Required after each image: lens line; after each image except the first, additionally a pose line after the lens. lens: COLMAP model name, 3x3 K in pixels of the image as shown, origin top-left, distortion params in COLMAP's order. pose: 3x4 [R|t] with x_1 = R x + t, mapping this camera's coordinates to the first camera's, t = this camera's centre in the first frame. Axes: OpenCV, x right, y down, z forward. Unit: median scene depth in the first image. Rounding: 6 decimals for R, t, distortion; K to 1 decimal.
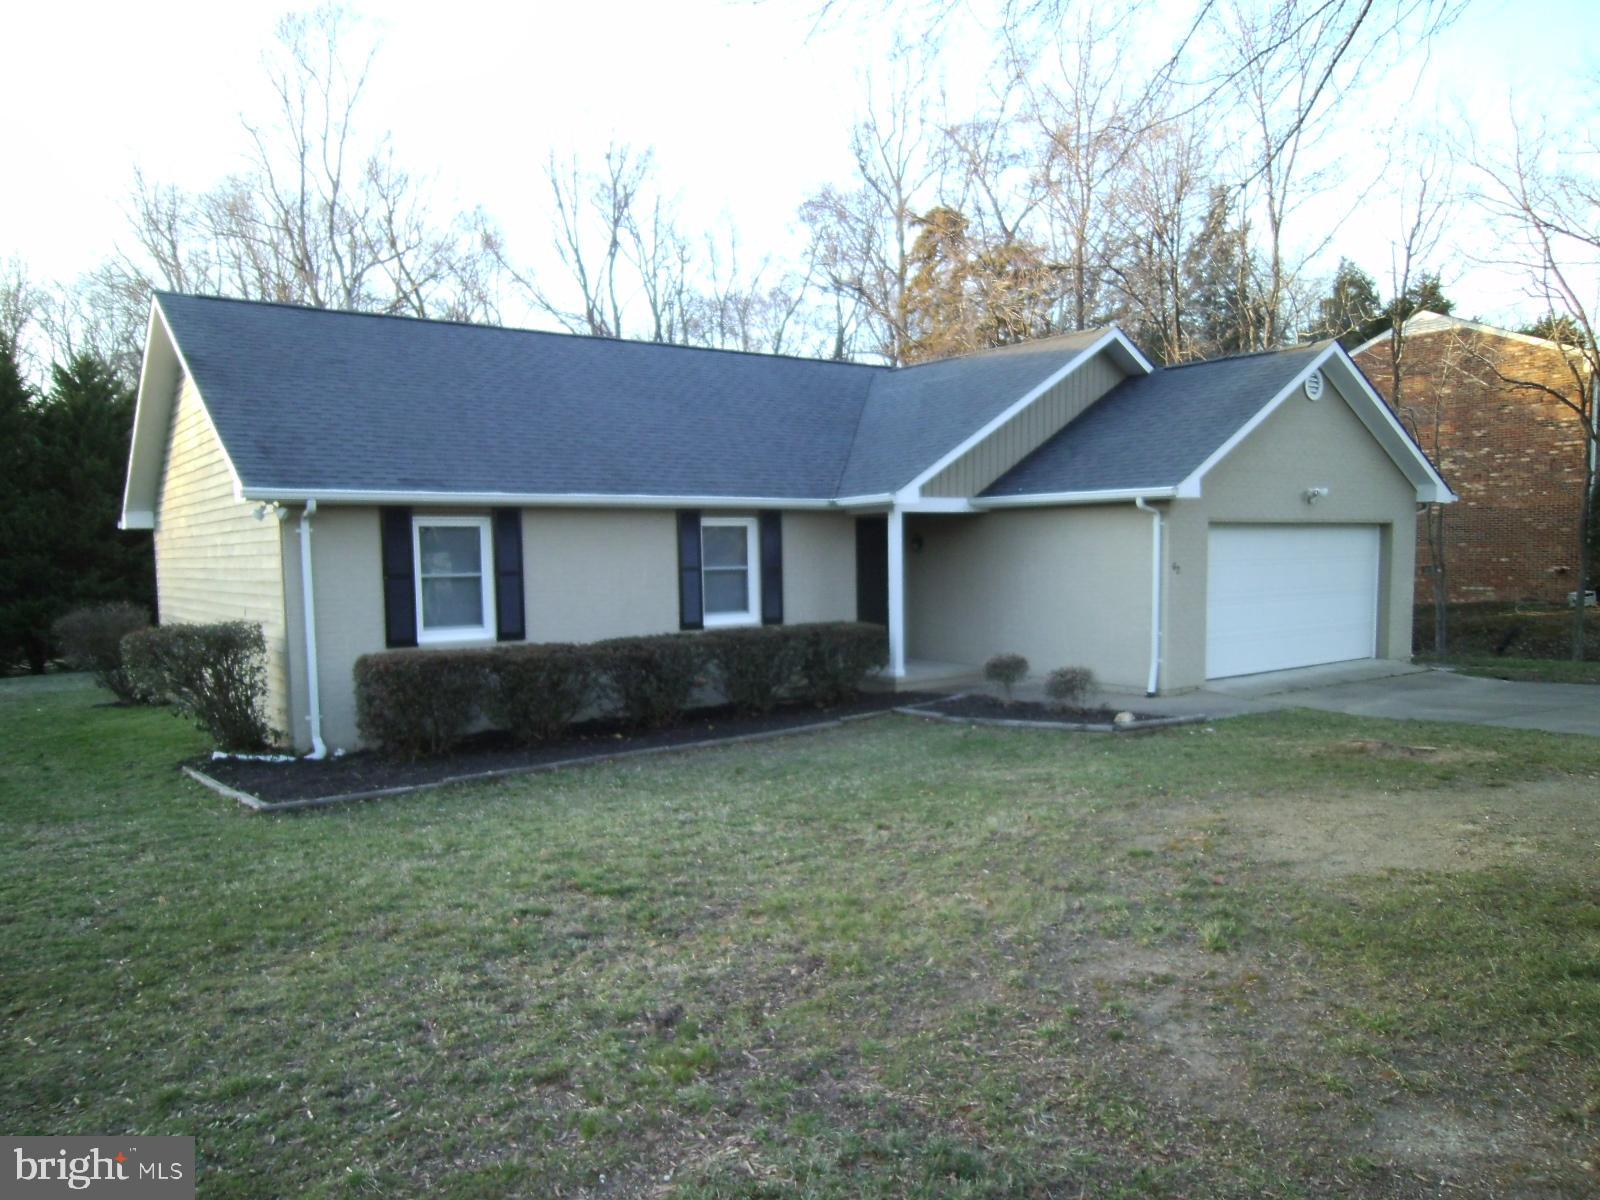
lens RADIAL K [[1193.6, 0, 854.8], [0, 1193.6, 654.7], [0, 0, 1]] dist [-0.023761, 0.027886]
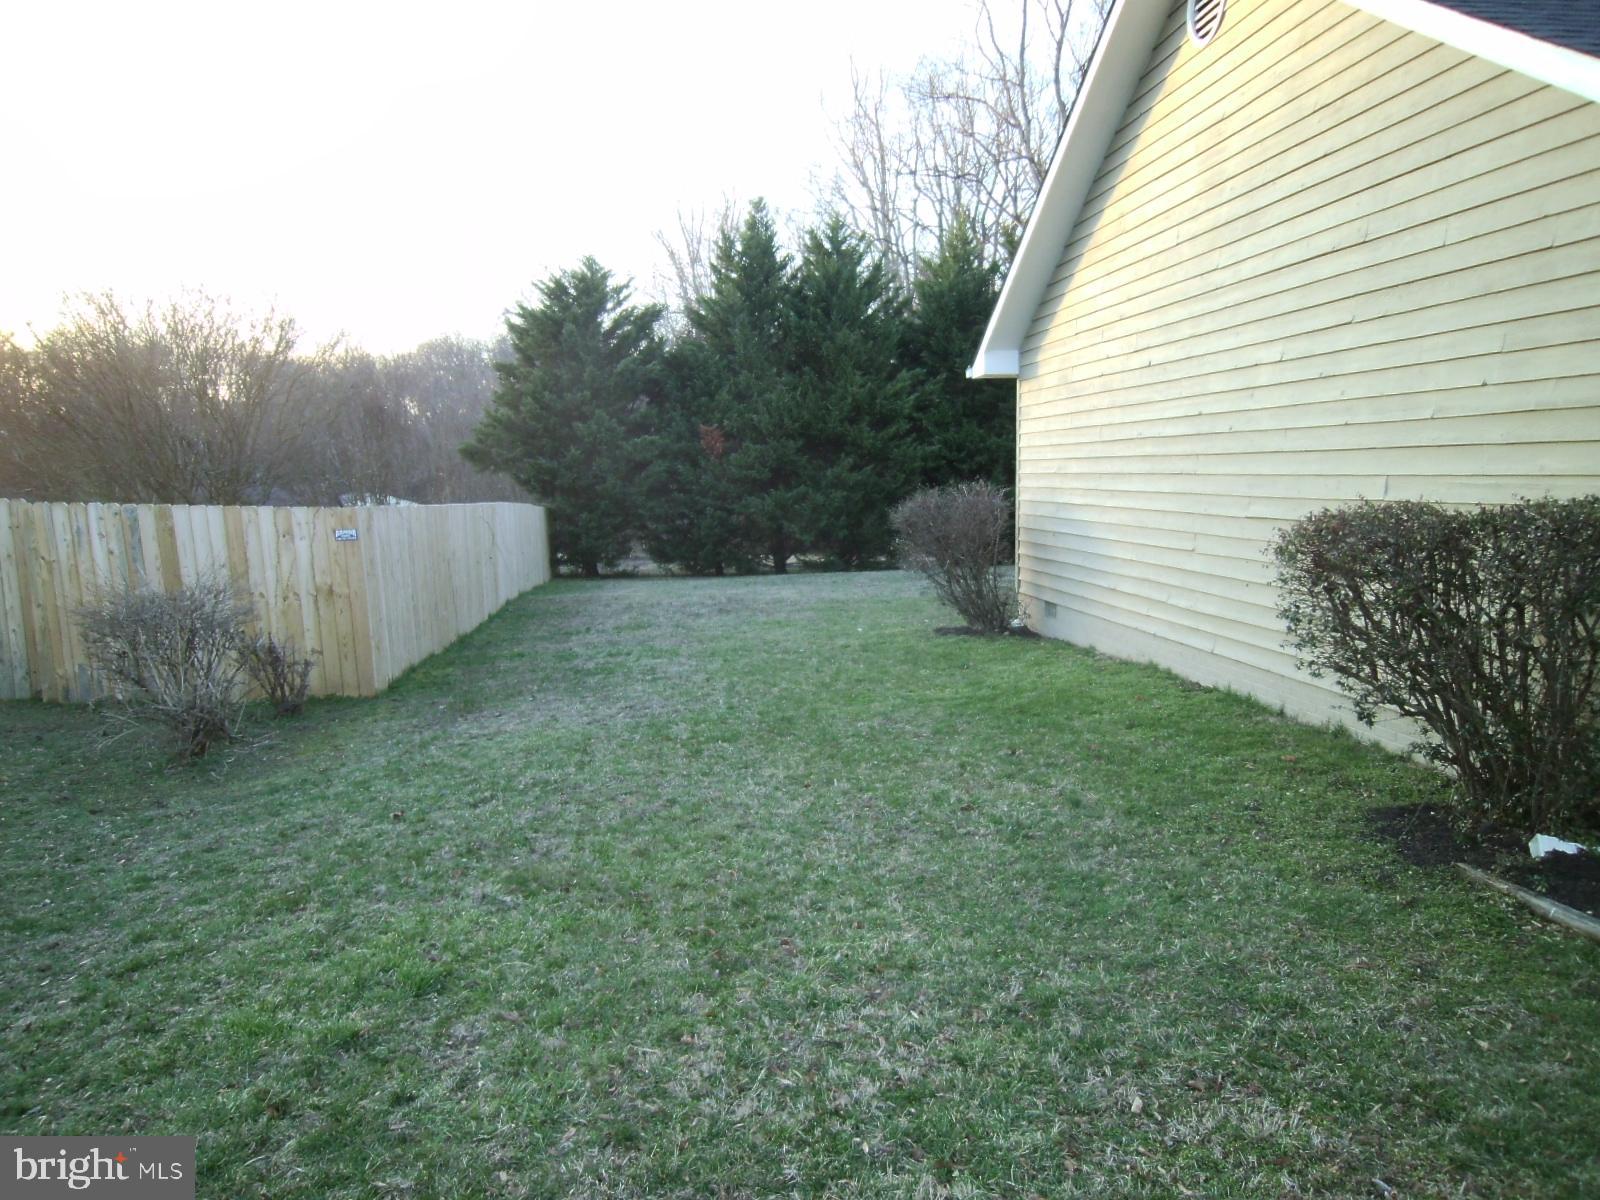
lens RADIAL K [[1193.6, 0, 854.8], [0, 1193.6, 654.7], [0, 0, 1]] dist [-0.023761, 0.027886]
pose [[0.882619, 0.067391, -0.465233, -0.208269], [-0.030618, 0.995811, 0.086159, -0.001211], [0.469090, -0.061801, 0.880985, 0.207685]]
